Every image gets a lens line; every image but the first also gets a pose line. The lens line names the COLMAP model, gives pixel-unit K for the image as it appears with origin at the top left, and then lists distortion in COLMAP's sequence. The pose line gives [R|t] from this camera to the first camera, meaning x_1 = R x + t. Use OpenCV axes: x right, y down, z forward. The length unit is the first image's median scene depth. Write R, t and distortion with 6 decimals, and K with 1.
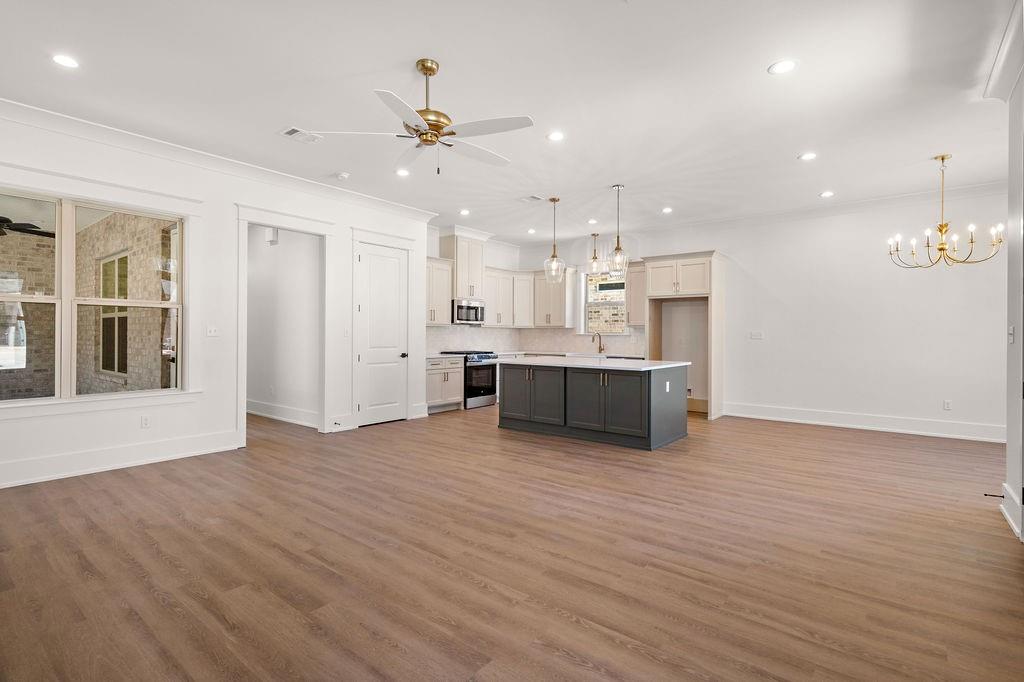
lens RADIAL K [[490.9, 0, 515.2], [0, 490.9, 337.3], [0, 0, 1]] dist [-0.000425, 0.000165]
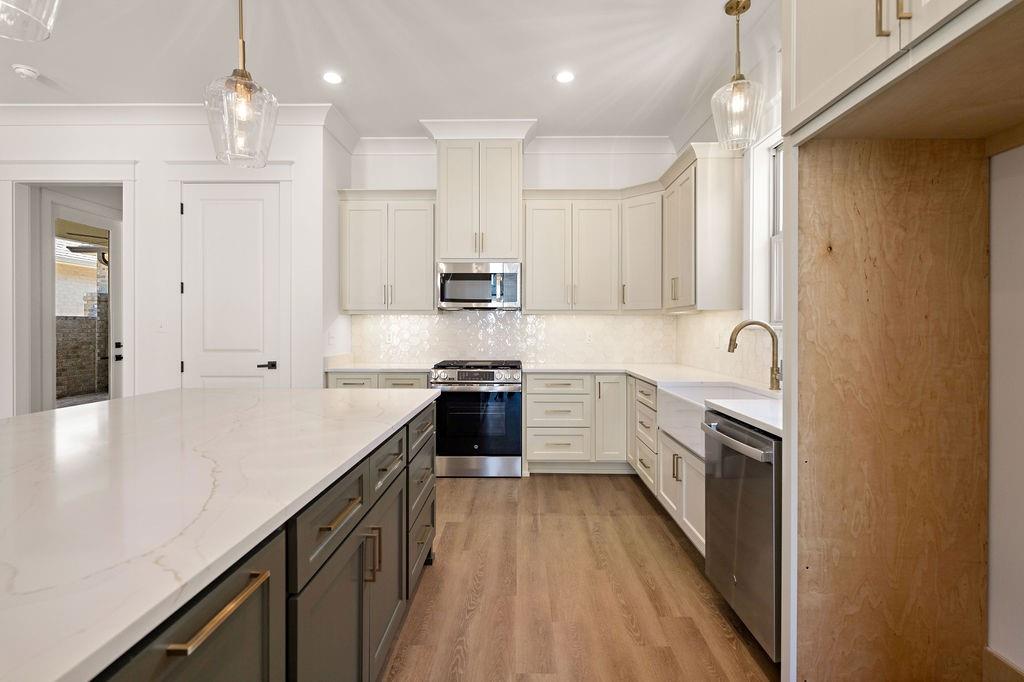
lens RADIAL K [[483.5, 0, 510.8], [0, 483.5, 329.7], [0, 0, 1]] dist [0.001596, 0.000019]
pose [[0.606828, -0.001688, -0.794831, 0.425175], [-0.001907, 0.999992, -0.003579, -0.004410], [0.794831, 0.003688, 0.606820, 0.939023]]
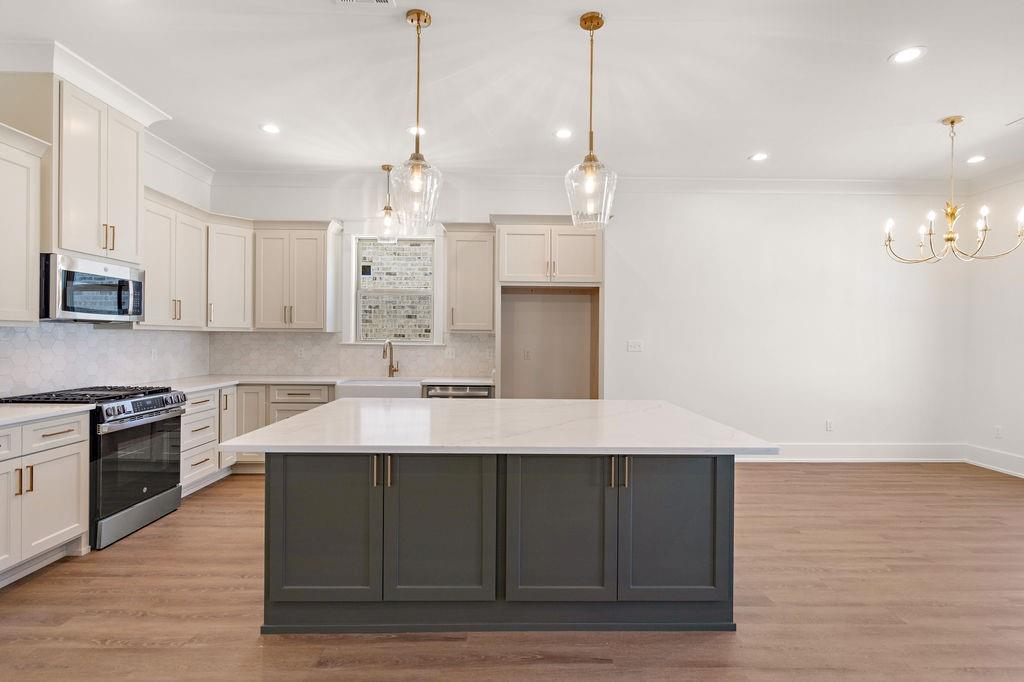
lens RADIAL K [[491.5, 0, 512.7], [0, 491.5, 339.2], [0, 0, 1]] dist [-0.000928, 0.000012]
pose [[0.772729, -0.001503, 0.634734, -0.114381], [0.000004, 0.999997, 0.002363, -0.018125], [-0.634736, -0.001824, 0.772727, 0.632241]]
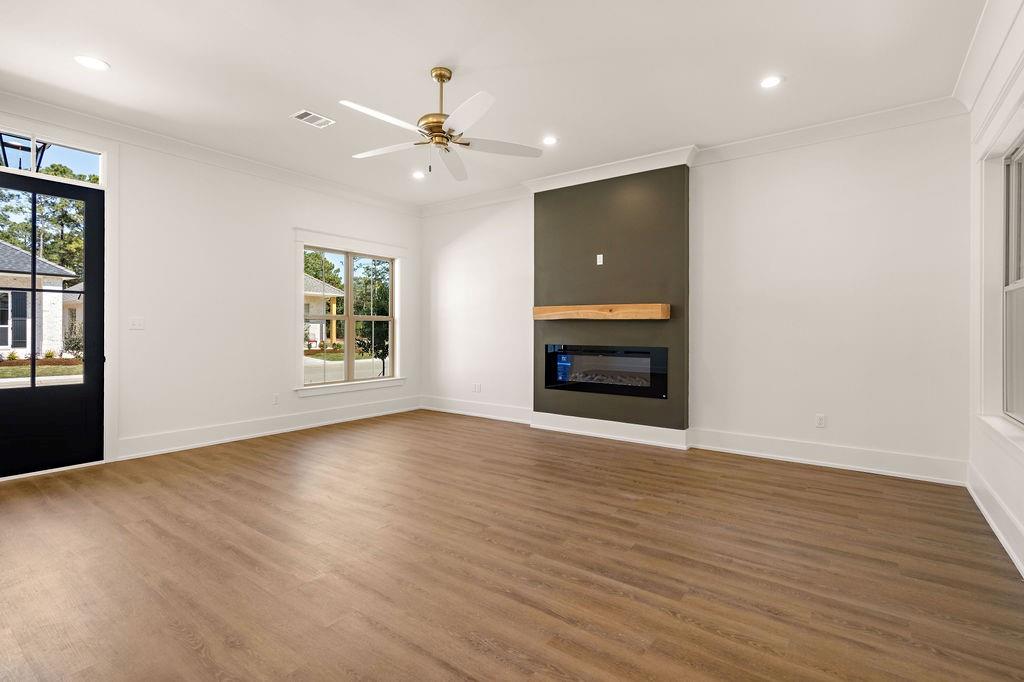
lens RADIAL K [[483.5, 0, 510.8], [0, 483.5, 329.7], [0, 0, 1]] dist [0.001596, 0.000019]
pose [[-0.999434, -0.009718, -0.032221, -0.150852], [-0.009973, 0.999920, 0.007761, -0.003730], [0.032143, 0.008078, -0.999451, 1.027103]]
